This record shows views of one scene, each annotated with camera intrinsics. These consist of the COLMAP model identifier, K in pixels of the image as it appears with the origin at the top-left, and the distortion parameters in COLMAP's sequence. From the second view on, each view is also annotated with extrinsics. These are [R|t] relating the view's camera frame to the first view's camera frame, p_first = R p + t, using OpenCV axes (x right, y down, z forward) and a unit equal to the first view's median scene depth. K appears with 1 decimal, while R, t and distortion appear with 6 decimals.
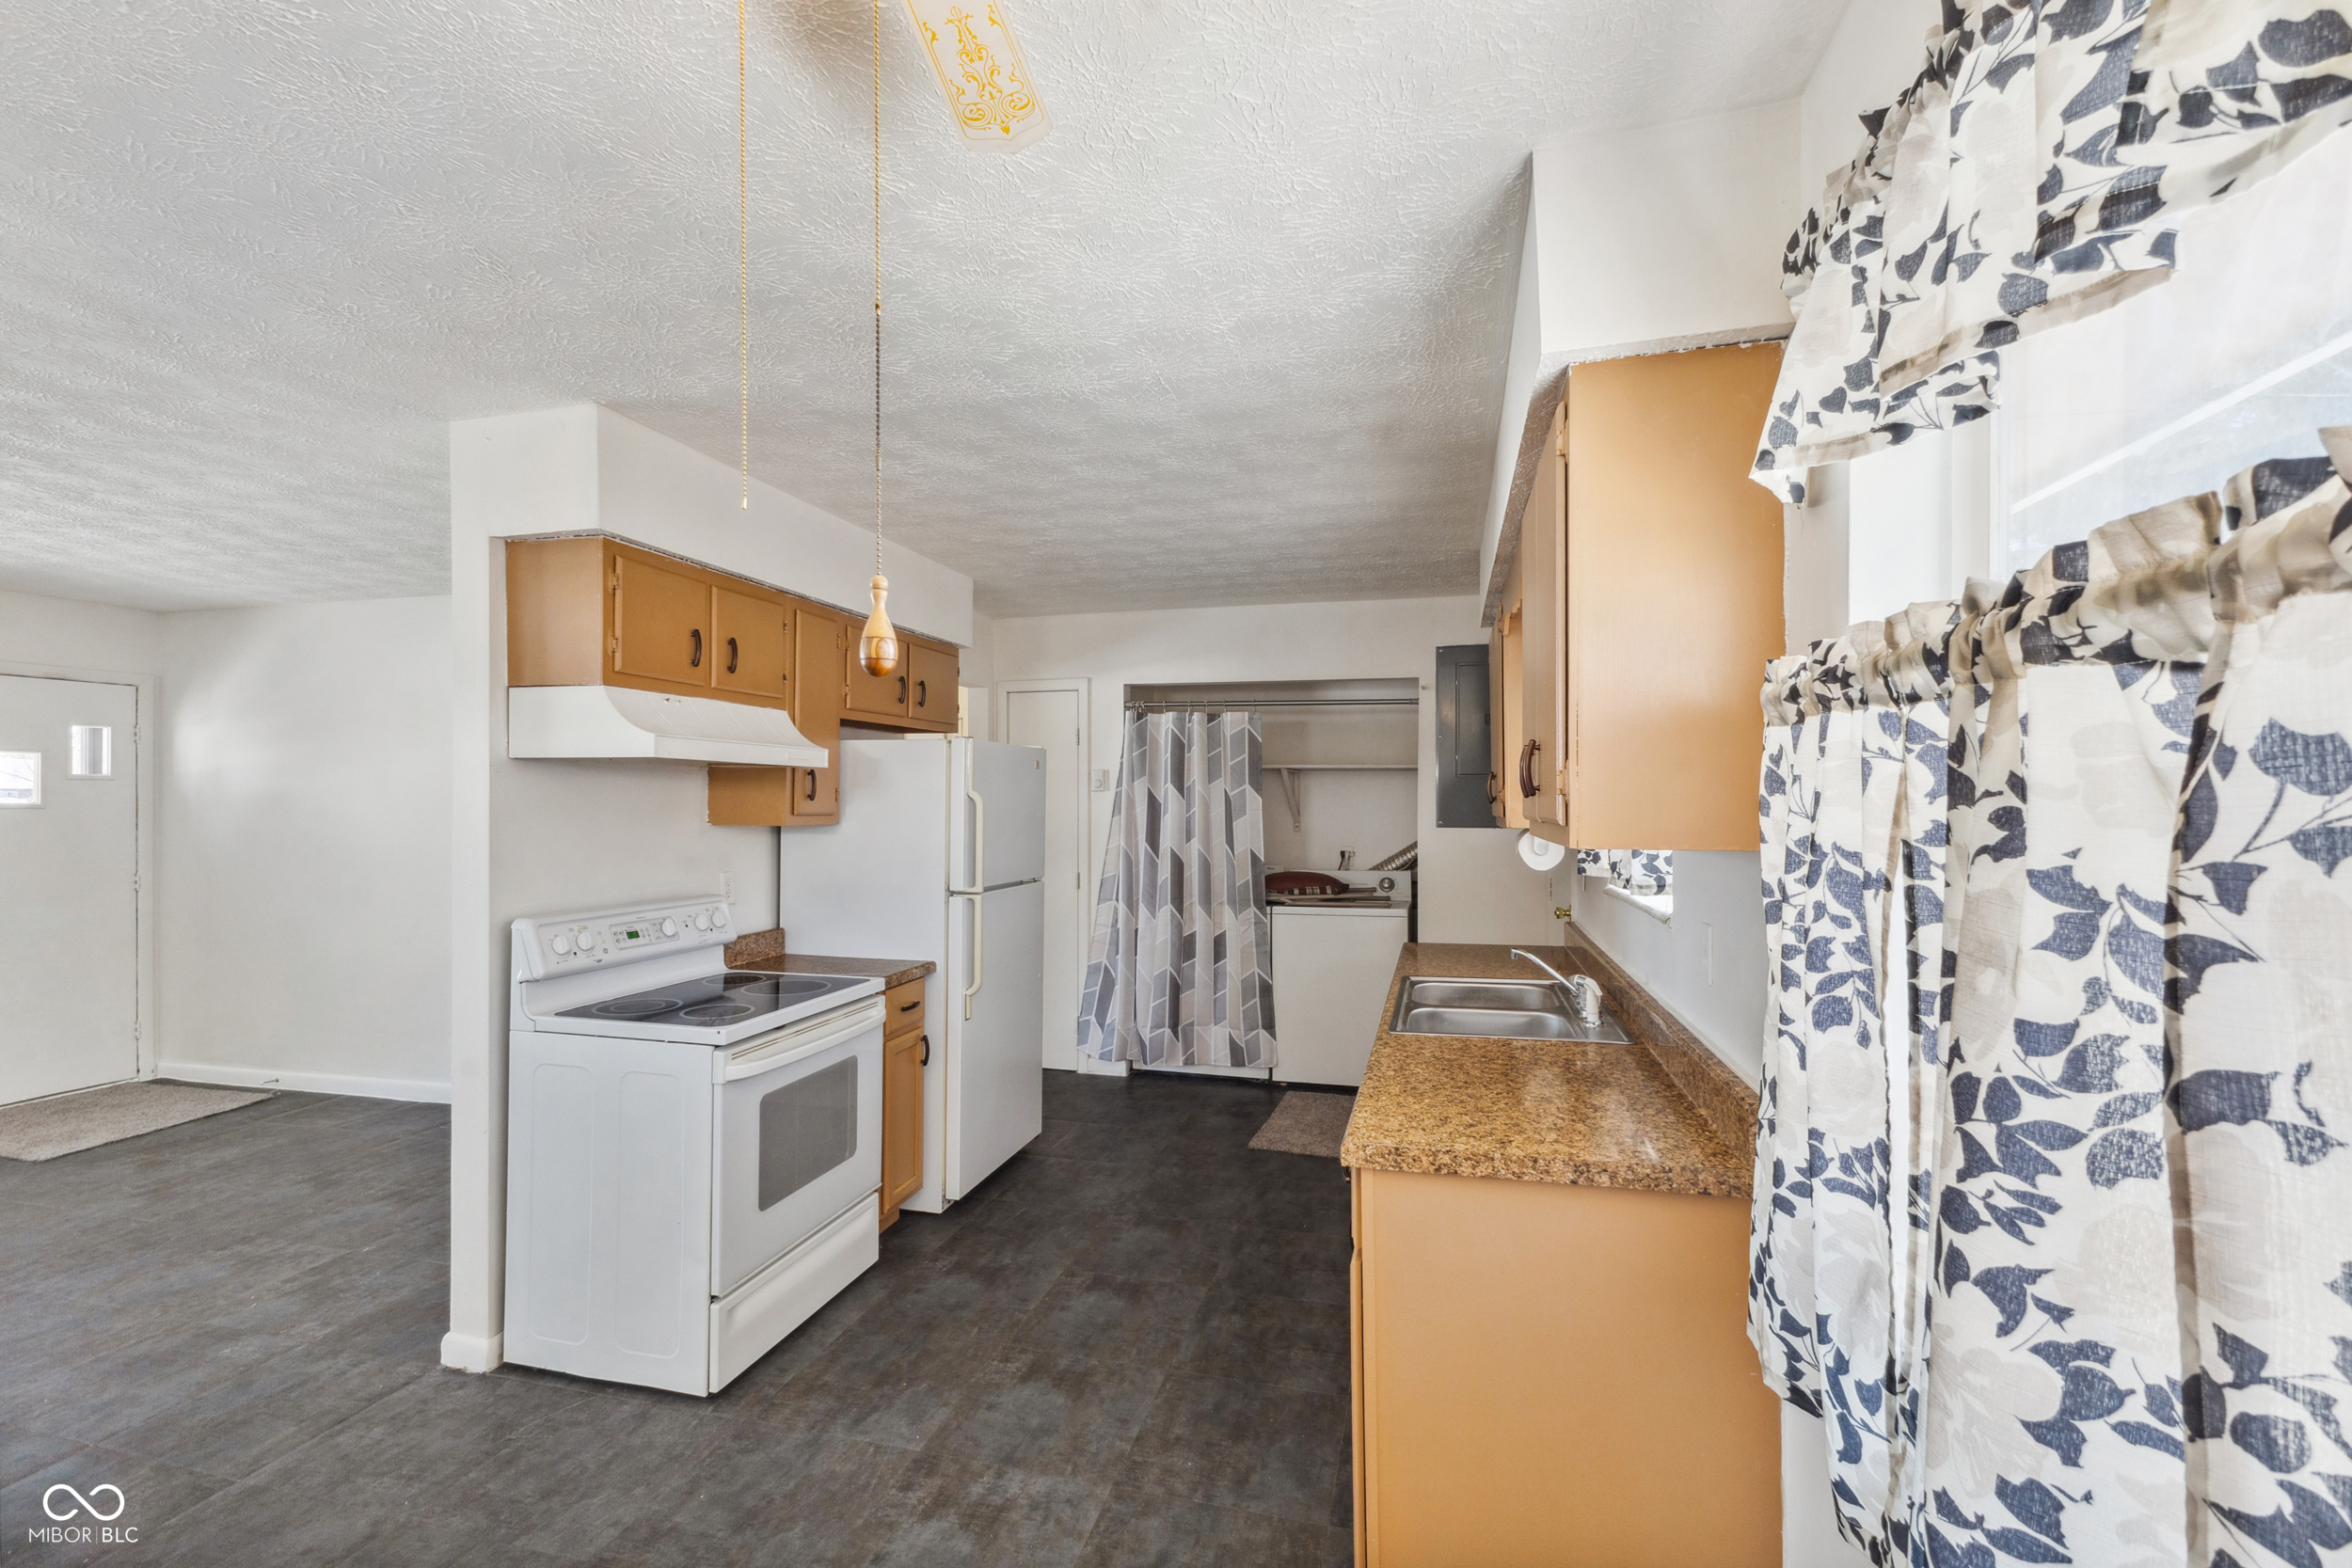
lens RADIAL K [[1025.7, 0, 1152.0], [0, 1025.7, 790.2], [0, 0, 1]] dist [0.007924, -0.000490]
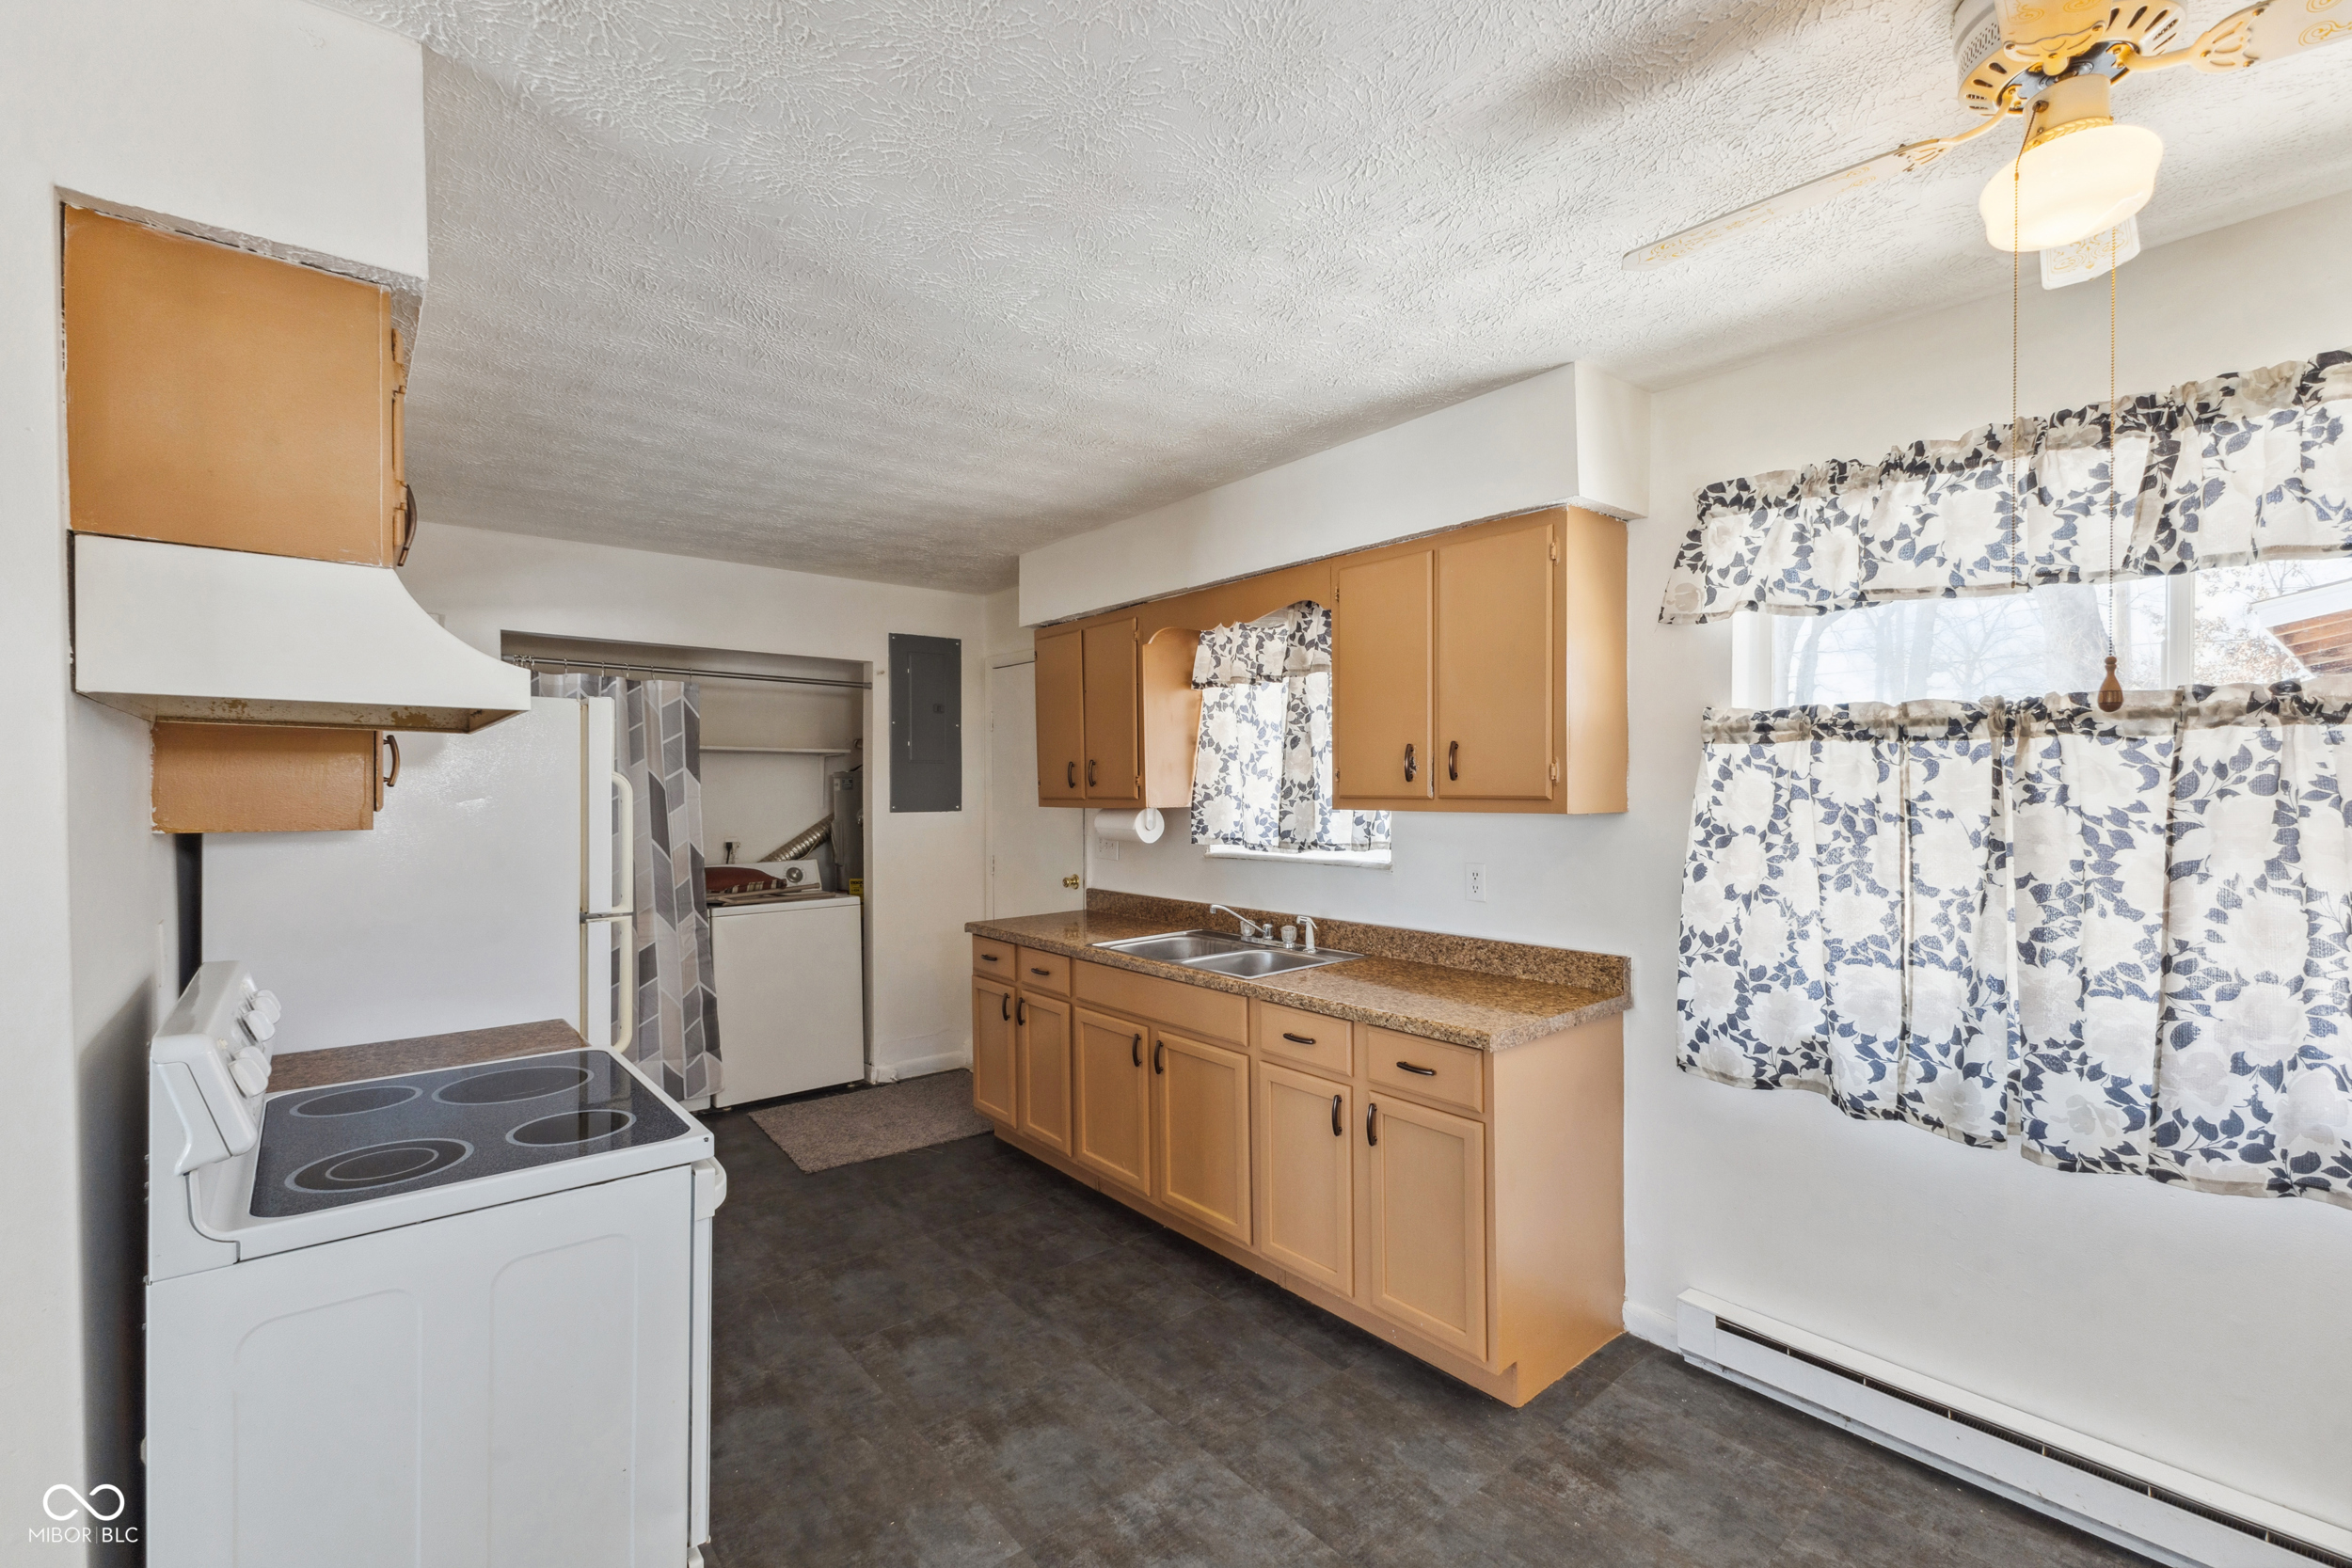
lens RADIAL K [[1038.0, 0, 1166.3], [0, 1038.0, 785.8], [0, 0, 1]] dist [0.012935, -0.000084]
pose [[0.573287, -0.003112, 0.819348, -0.522024], [-0.004824, 0.999963, 0.007173, 0.002162], [-0.819340, -0.008064, 0.573251, 0.248792]]
